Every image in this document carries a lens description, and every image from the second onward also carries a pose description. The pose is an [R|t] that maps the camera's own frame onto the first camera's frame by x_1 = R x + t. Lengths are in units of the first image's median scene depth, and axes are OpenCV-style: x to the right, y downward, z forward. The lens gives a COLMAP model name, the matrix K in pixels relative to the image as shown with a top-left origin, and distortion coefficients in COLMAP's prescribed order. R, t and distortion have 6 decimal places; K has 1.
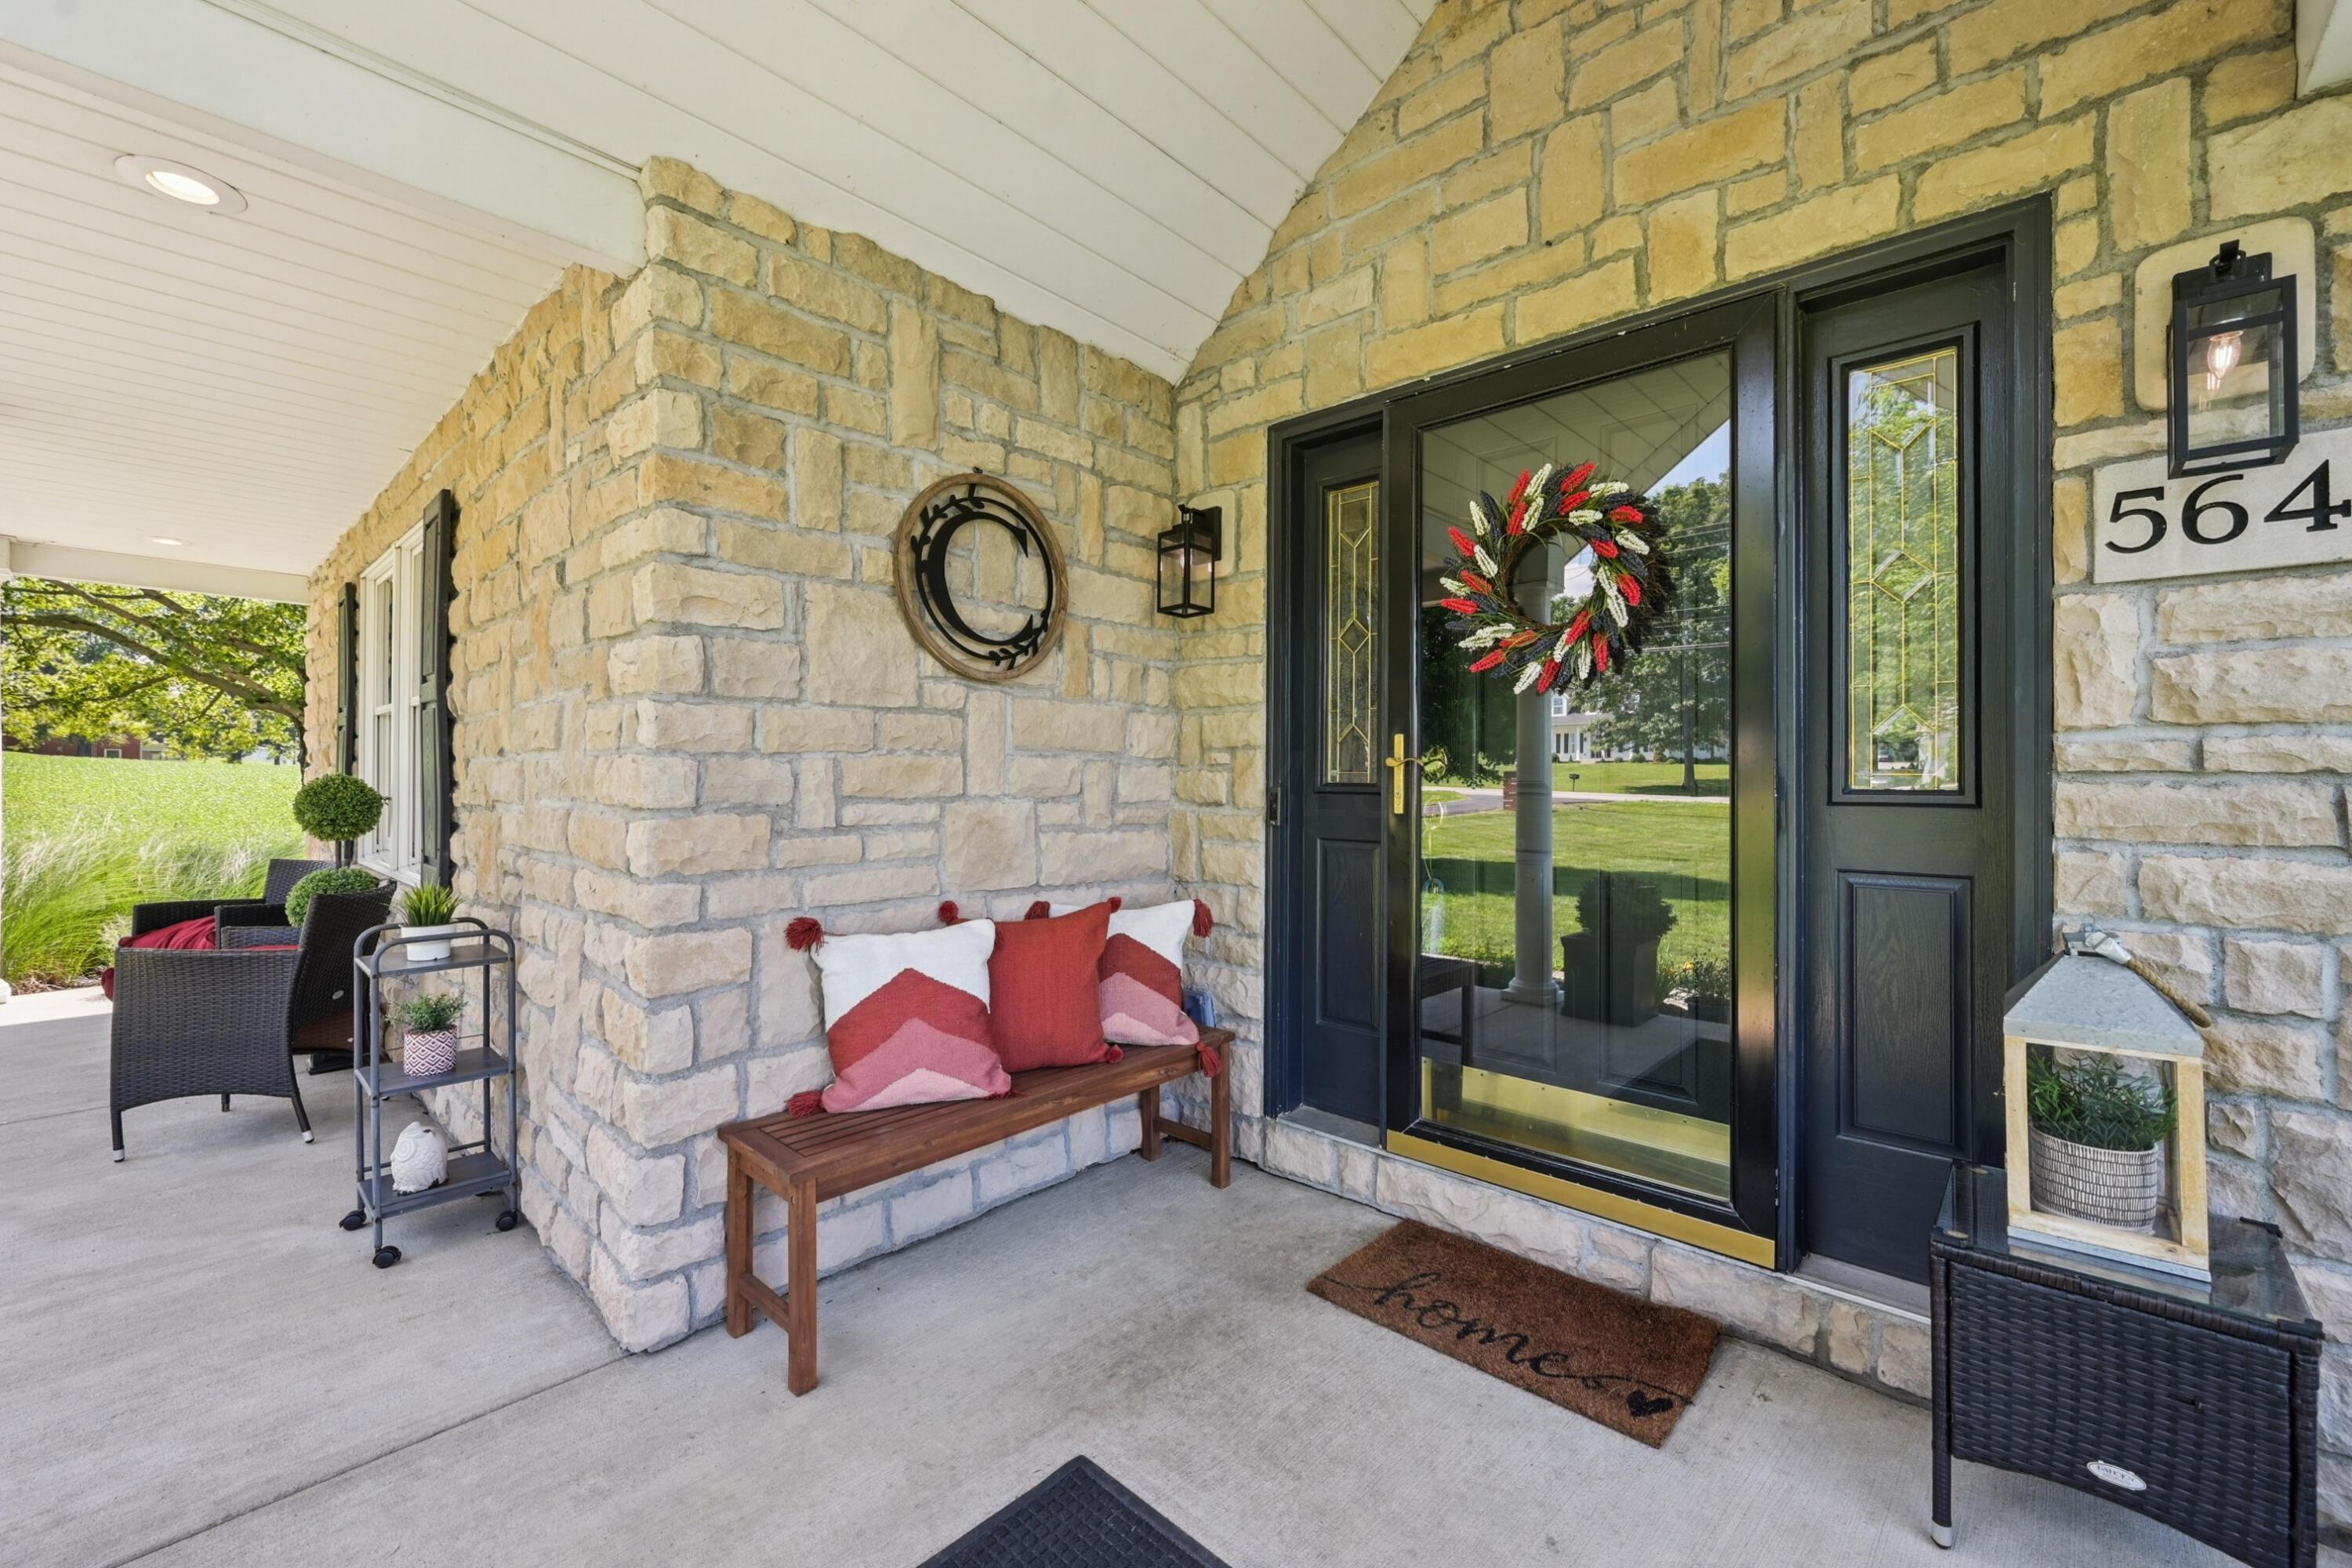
lens RADIAL K [[951.4, 0, 1193.2], [0, 951.4, 774.3], [0, 0, 1]] dist [0.000647, 0.000753]
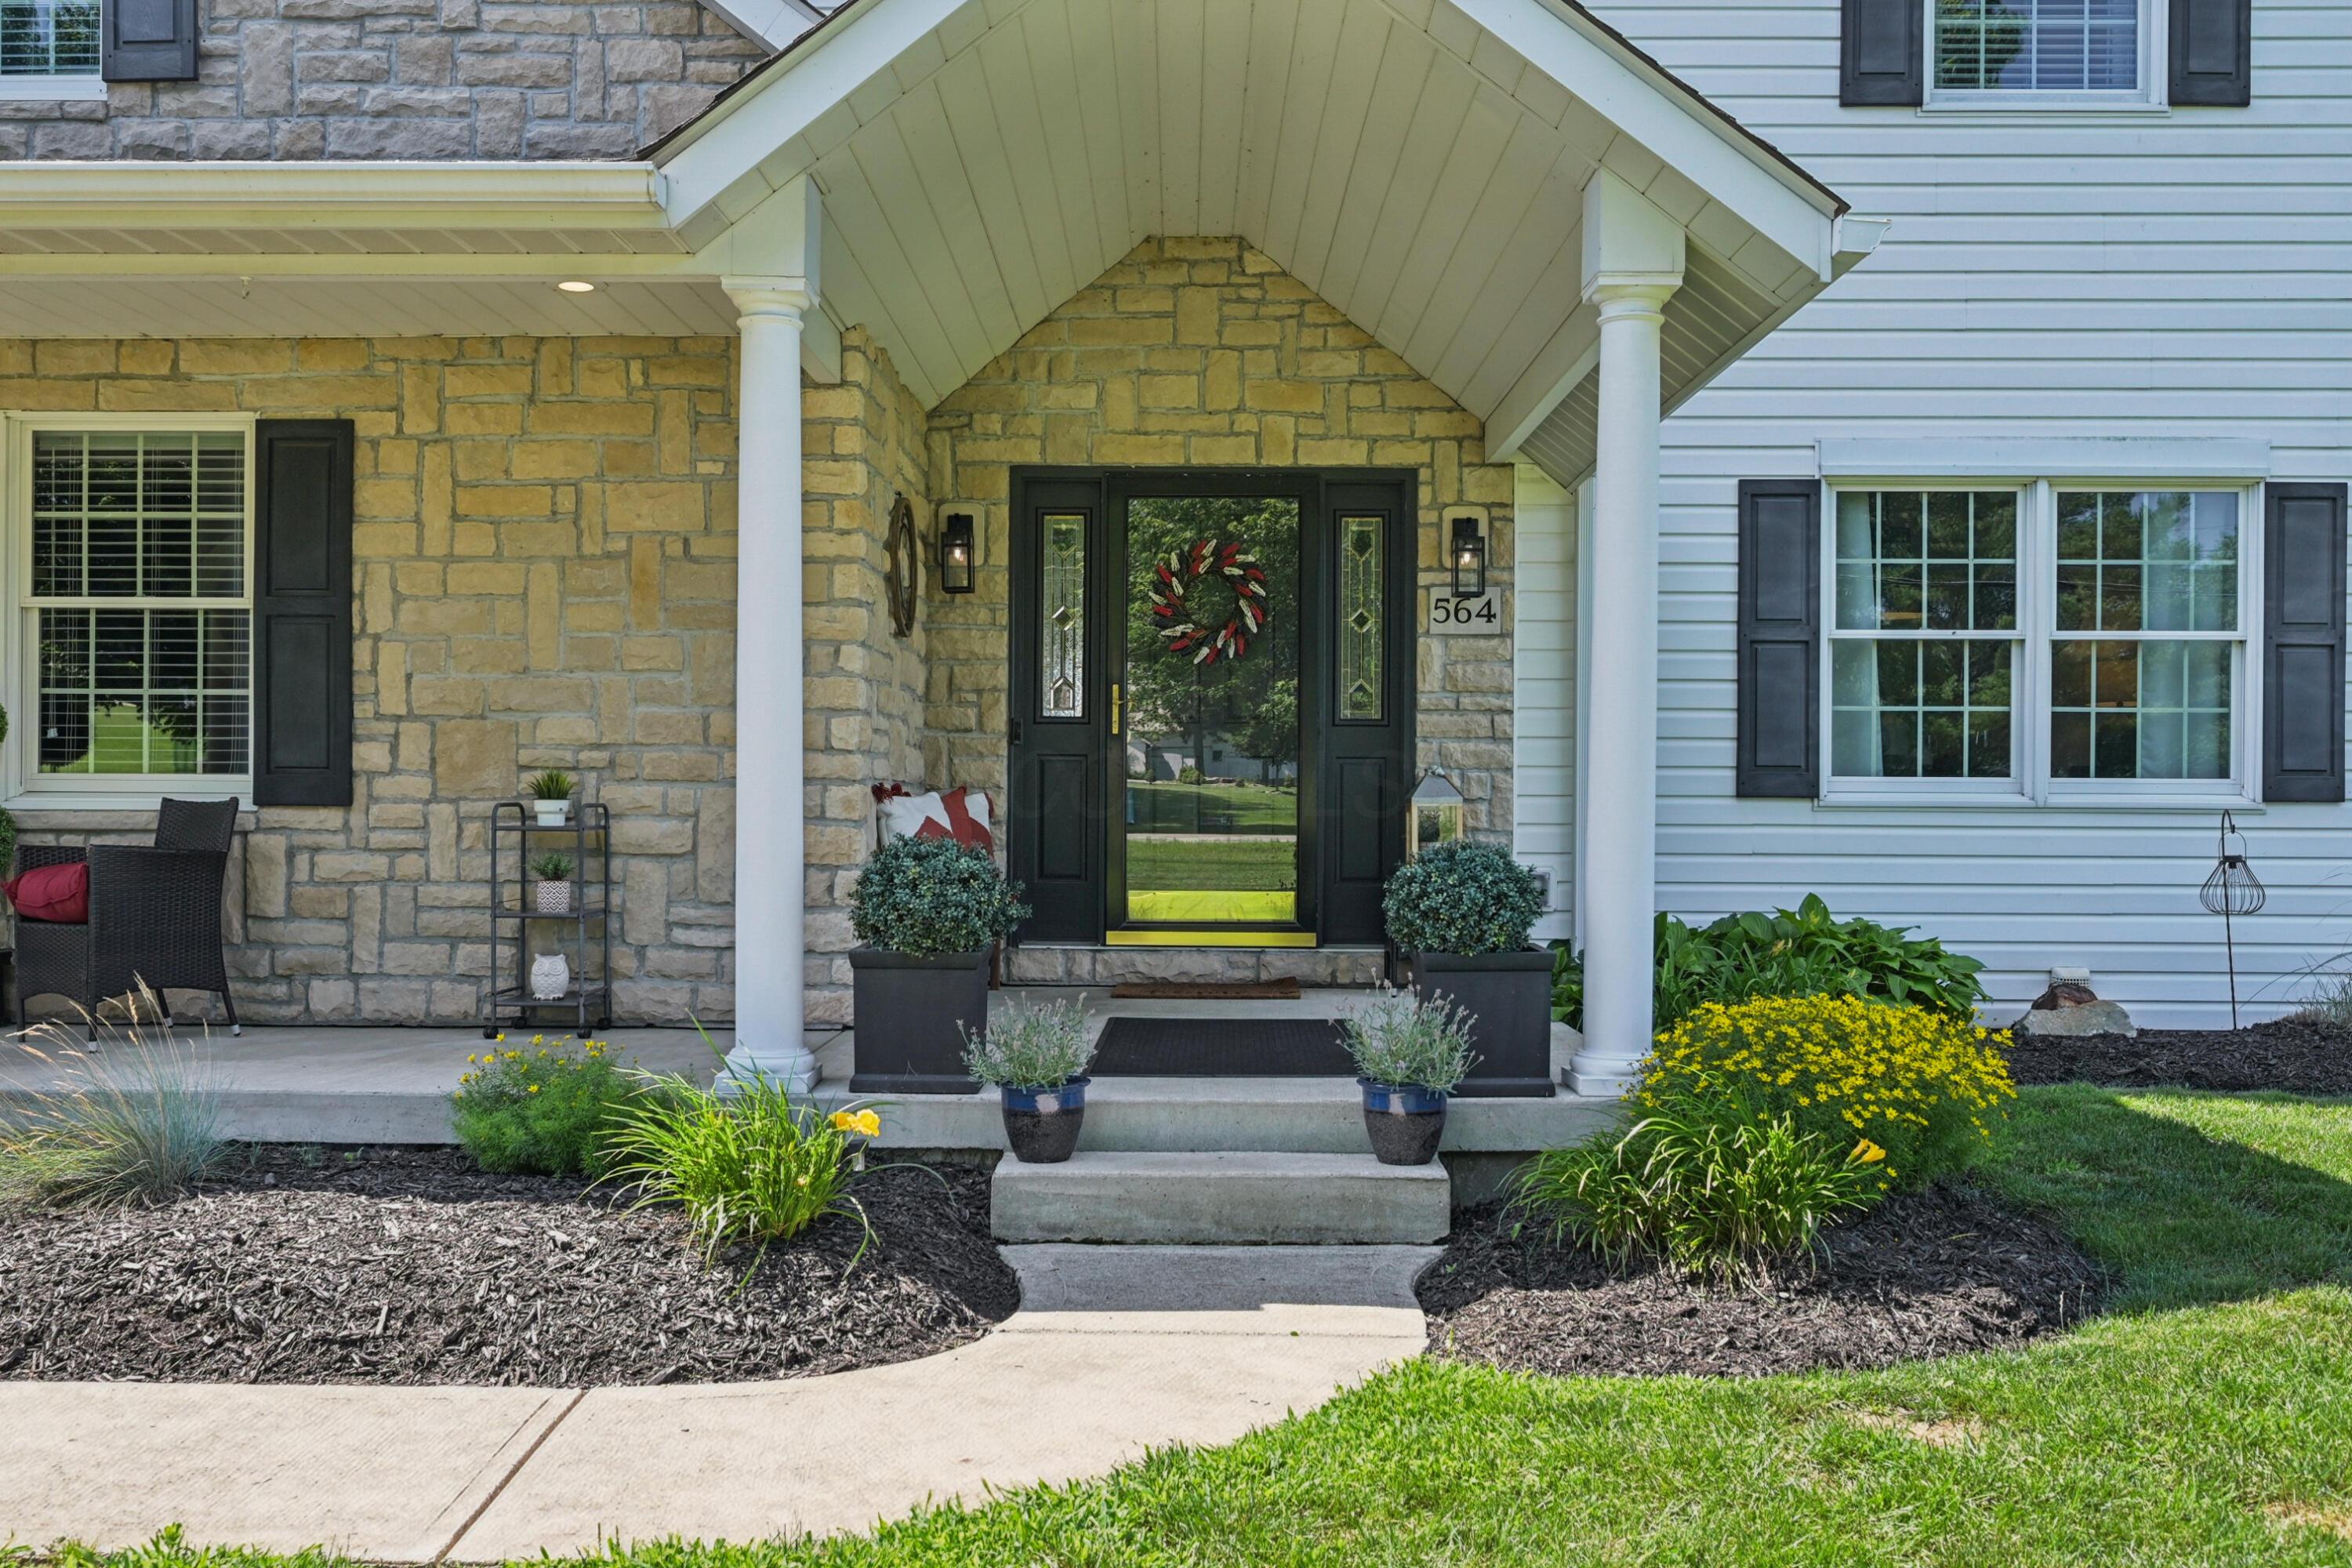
lens RADIAL K [[2103.5, 0, 1132.5], [0, 2103.5, 867.9], [0, 0, 1]] dist [0.004400, -0.002643]
pose [[0.753906, -0.015306, 0.656804, -2.720699], [-0.004725, 0.999576, 0.028717, 0.214658], [-0.656965, -0.024754, 0.753514, -2.210070]]
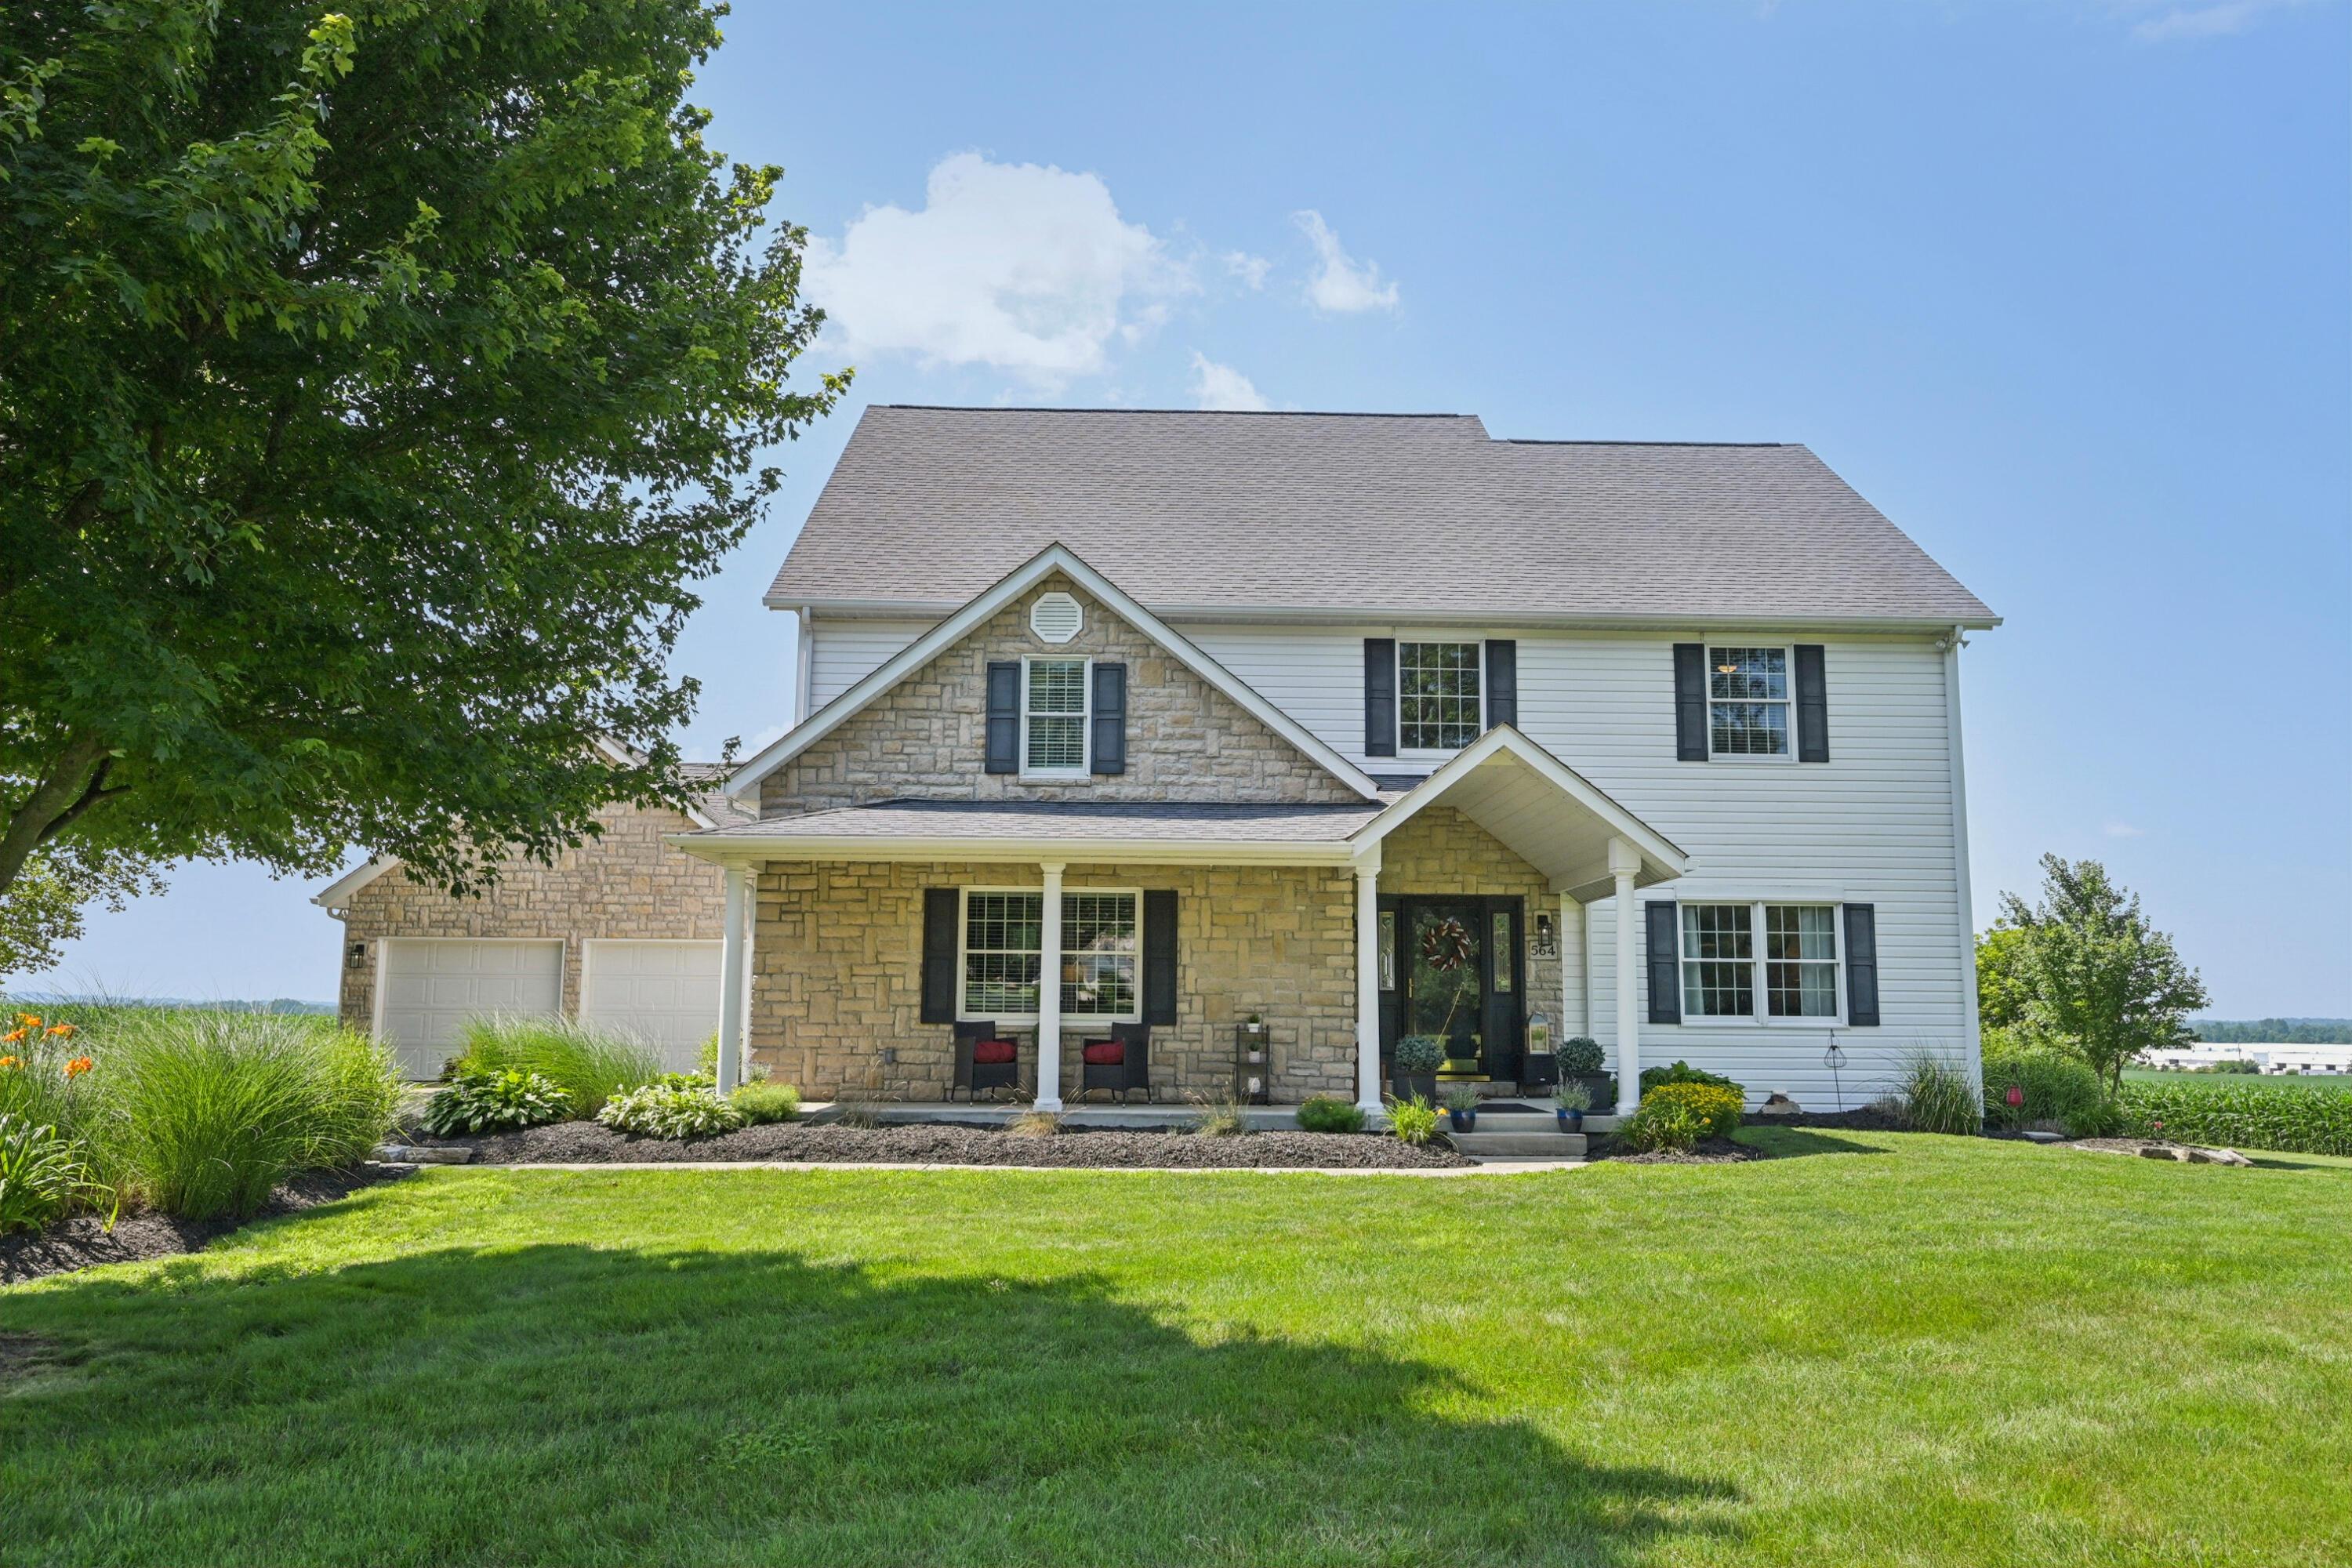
lens RADIAL K [[1719.9, 0, 1171.4], [0, 1719.9, 814.3], [0, 0, 1]] dist [-0.002794, -0.000782]
pose [[0.723409, 0.089156, 0.684639, -7.409935], [-0.008408, 0.992691, -0.120388, 0.206989], [-0.690369, 0.081333, 0.718871, -4.822737]]
